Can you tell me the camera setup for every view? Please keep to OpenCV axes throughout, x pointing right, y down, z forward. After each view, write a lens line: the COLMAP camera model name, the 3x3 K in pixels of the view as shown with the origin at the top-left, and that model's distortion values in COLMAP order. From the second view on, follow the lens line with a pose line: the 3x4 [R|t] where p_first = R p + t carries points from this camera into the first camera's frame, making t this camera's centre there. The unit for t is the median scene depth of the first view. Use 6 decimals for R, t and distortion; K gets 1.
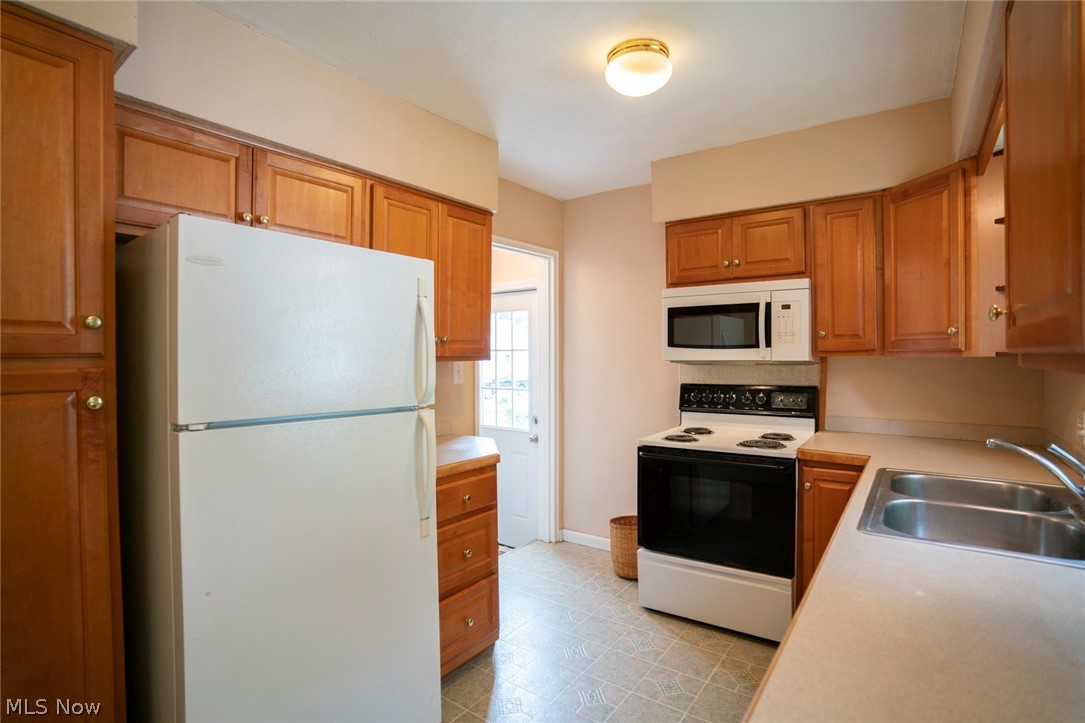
lens RADIAL K [[536.1, 0, 535.2], [0, 536.1, 365.2], [0, 0, 1]] dist [-0.053523, 0.020465]
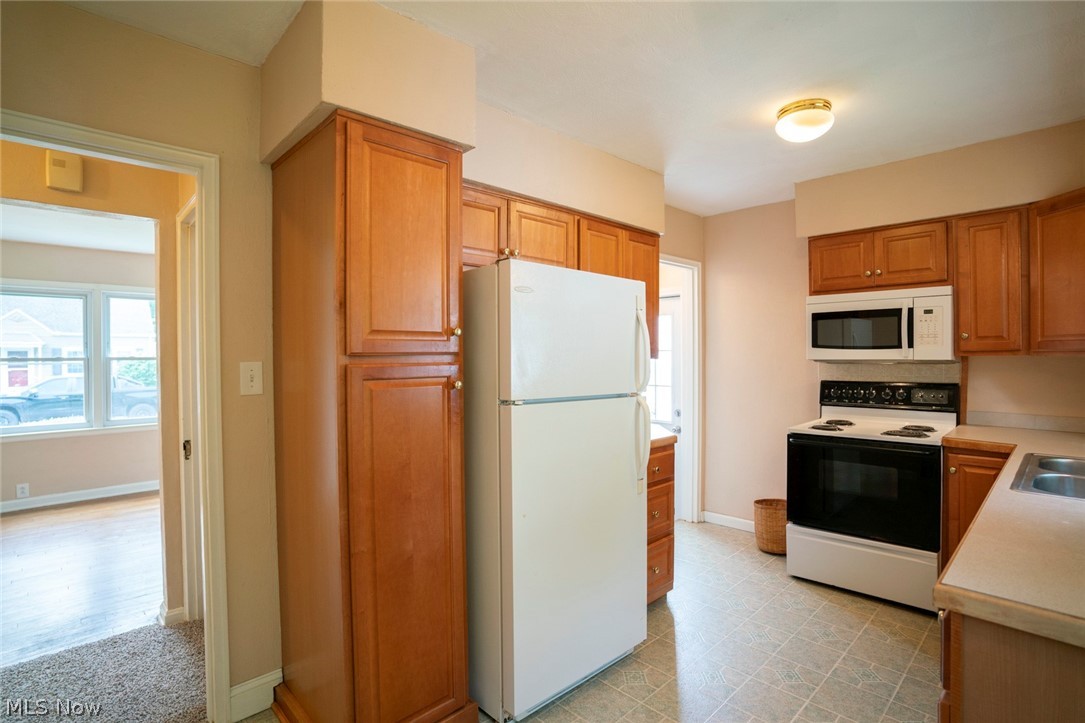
lens RADIAL K [[536.1, 0, 533.4], [0, 536.1, 362.7], [0, 0, 1]] dist [-0.053523, 0.020465]
pose [[0.986236, 0.003458, -0.165309, -0.173055], [-0.004242, 0.999981, -0.004391, 0.005998], [0.165291, 0.005032, 0.986232, -0.233397]]
